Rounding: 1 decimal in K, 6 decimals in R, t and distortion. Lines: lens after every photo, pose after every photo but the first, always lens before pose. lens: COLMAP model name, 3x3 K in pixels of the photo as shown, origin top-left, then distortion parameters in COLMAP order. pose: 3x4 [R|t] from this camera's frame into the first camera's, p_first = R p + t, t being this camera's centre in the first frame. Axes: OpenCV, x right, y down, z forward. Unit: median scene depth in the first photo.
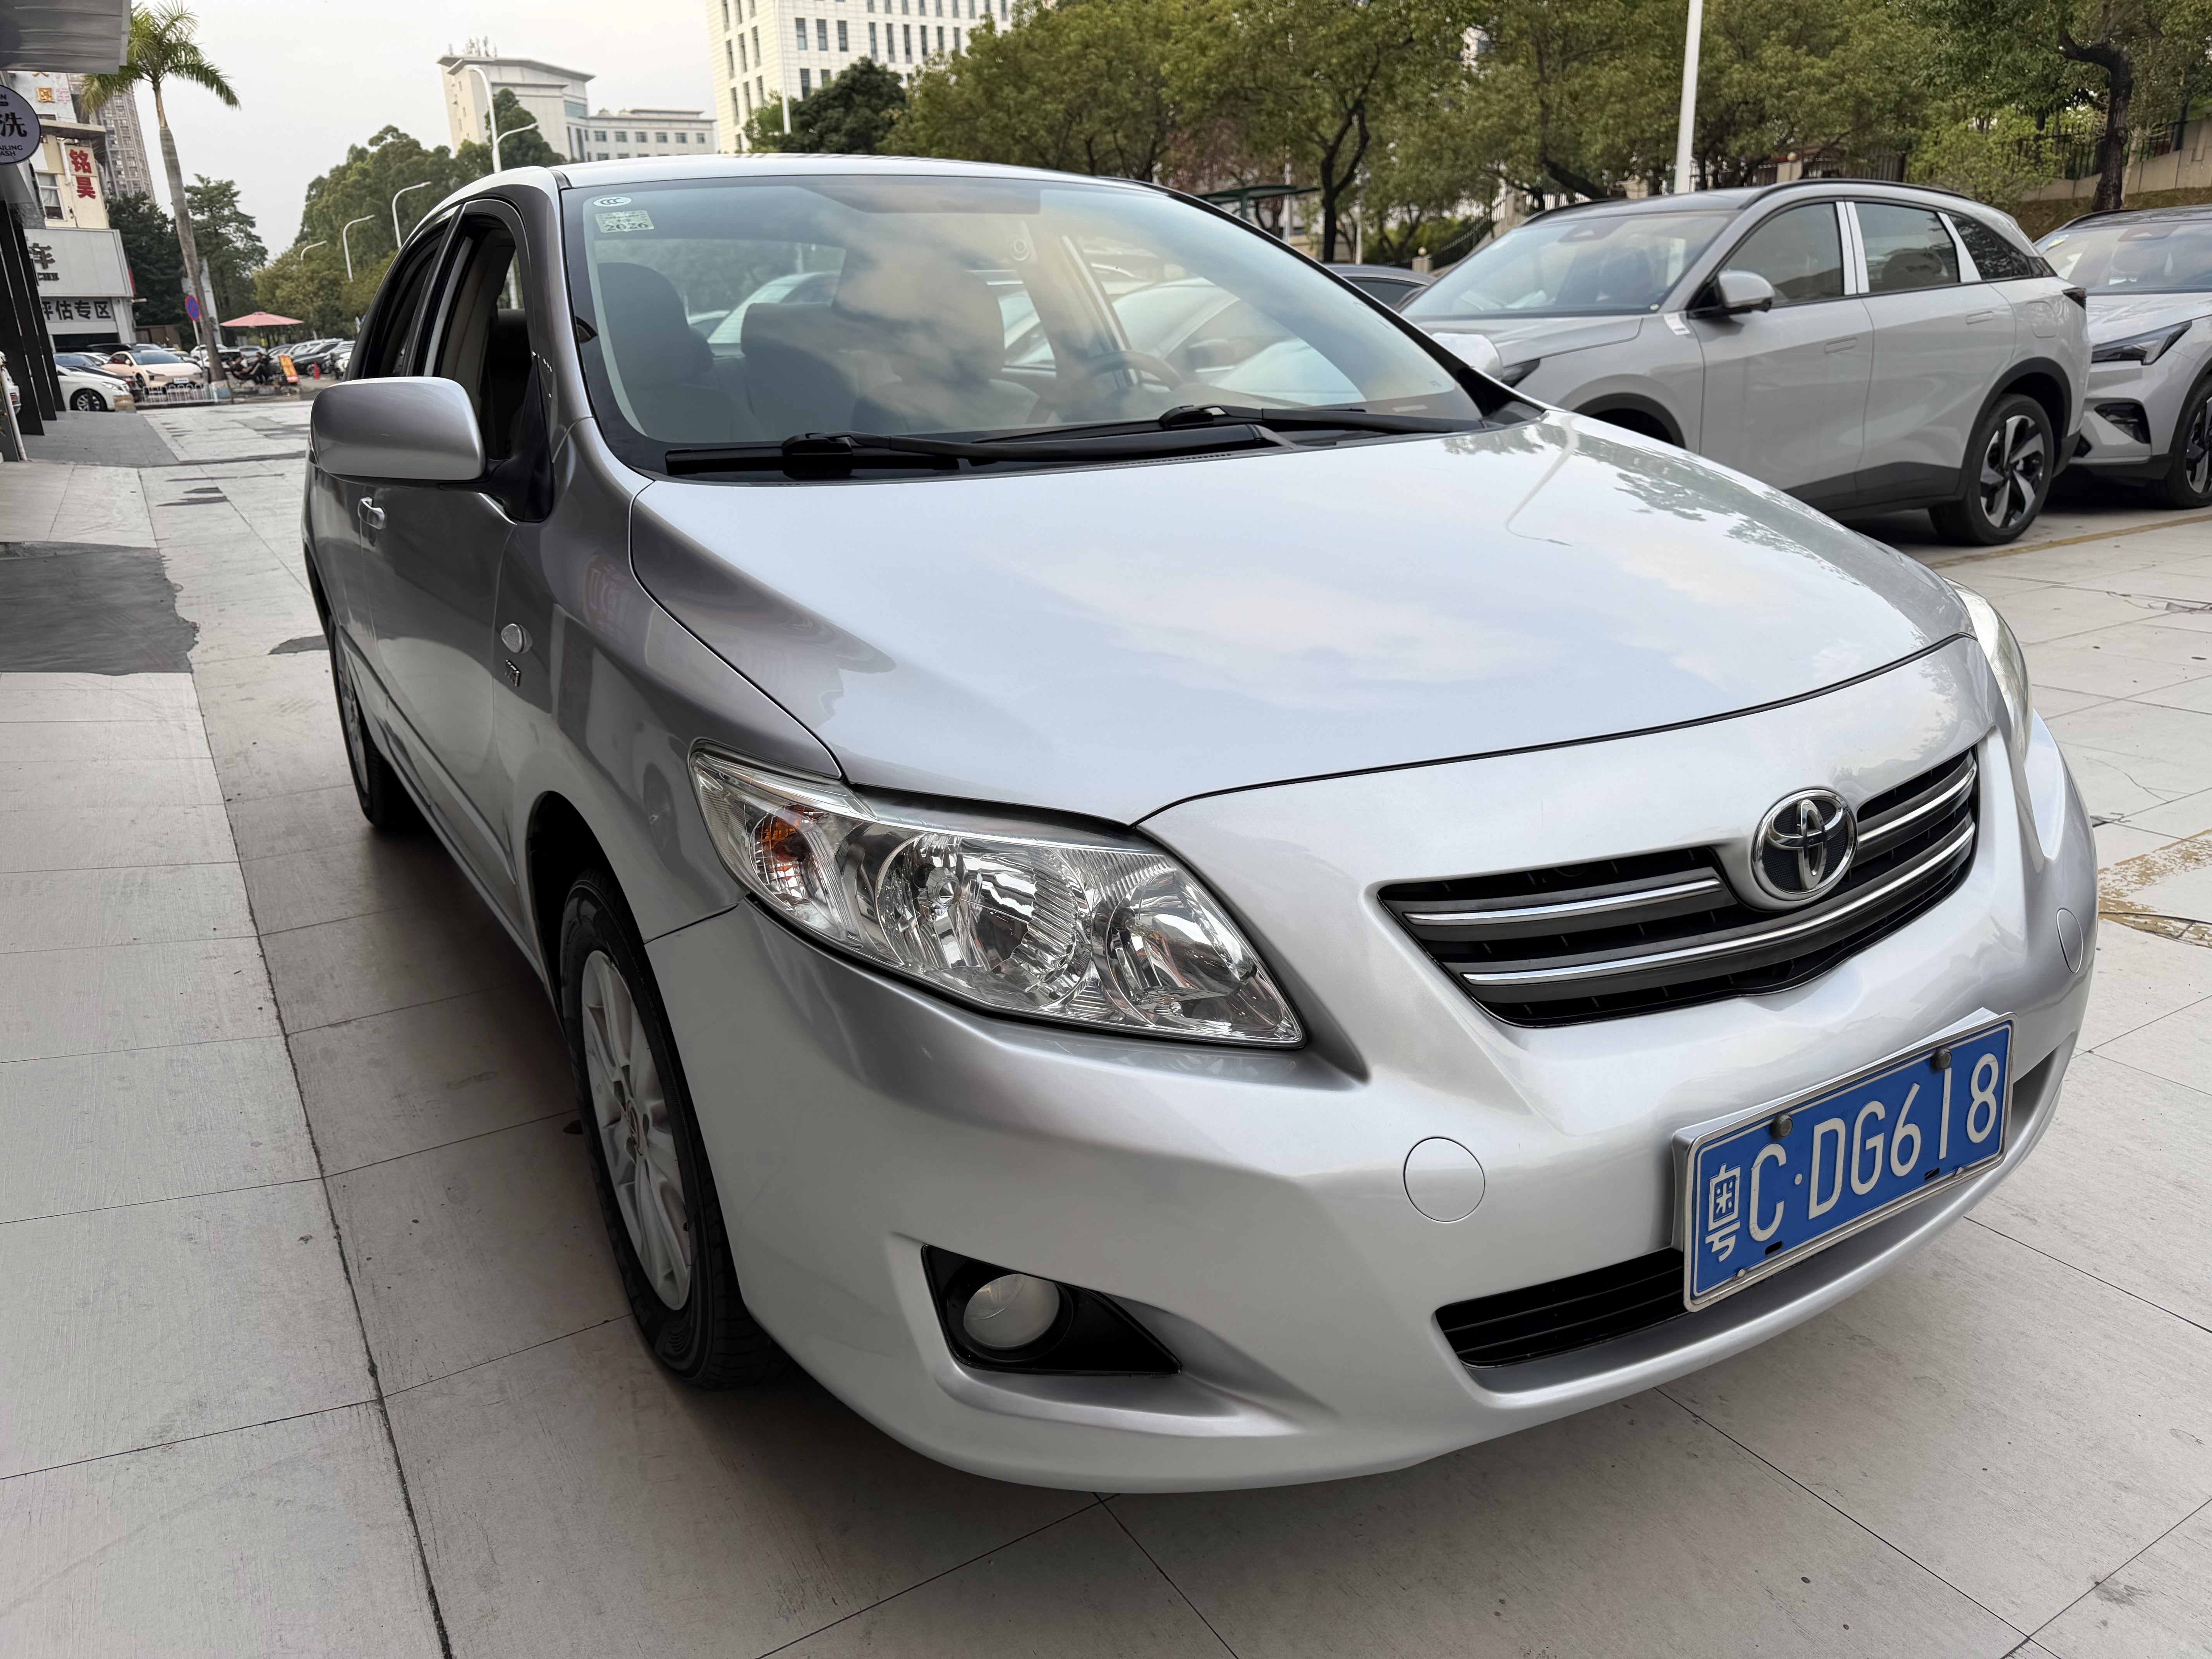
lens RADIAL K [[1589.5, 0, 1112.5], [0, 1589.5, 792.1], [0, 0, 1]] dist [0.012636, 0.002893]
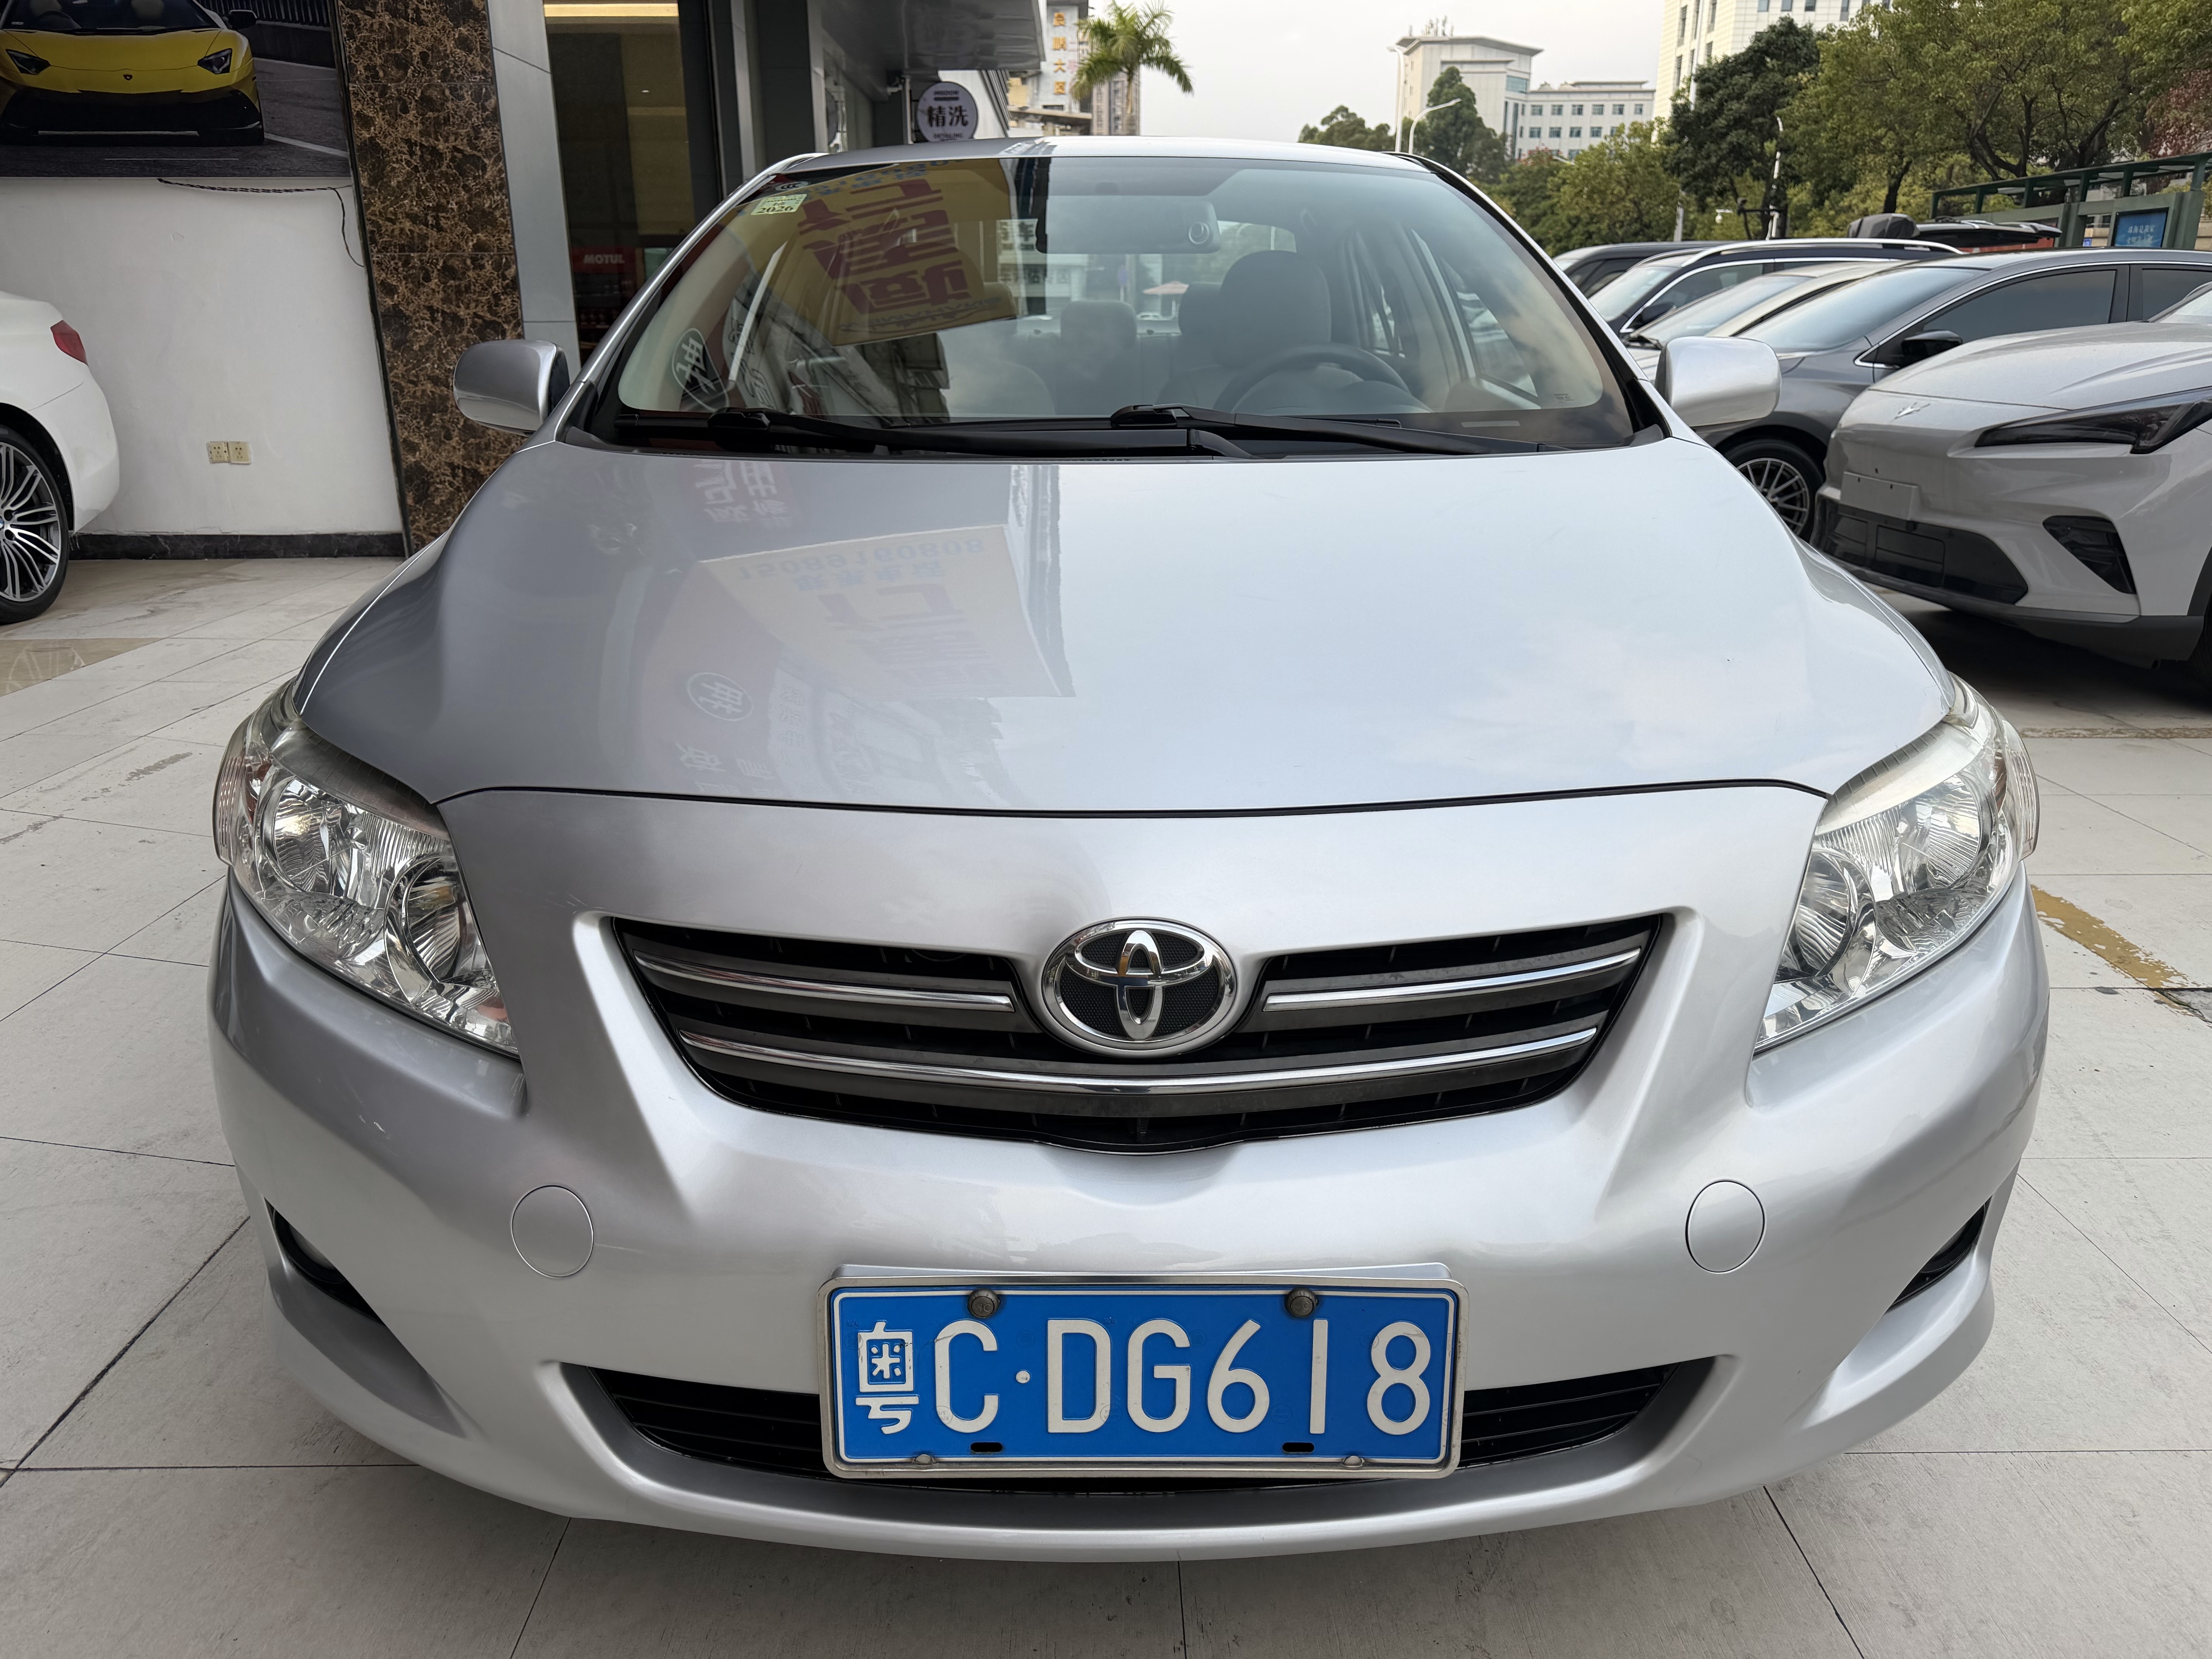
lens RADIAL K [[1599.5, 0, 1092.5], [0, 1599.5, 778.2], [0, 0, 1]] dist [0.032053, -0.021849]
pose [[0.862175, 0.177054, -0.474665, 0.698471], [-0.175352, 0.983321, 0.048280, -0.094687], [0.475296, 0.041607, 0.878841, 0.238575]]
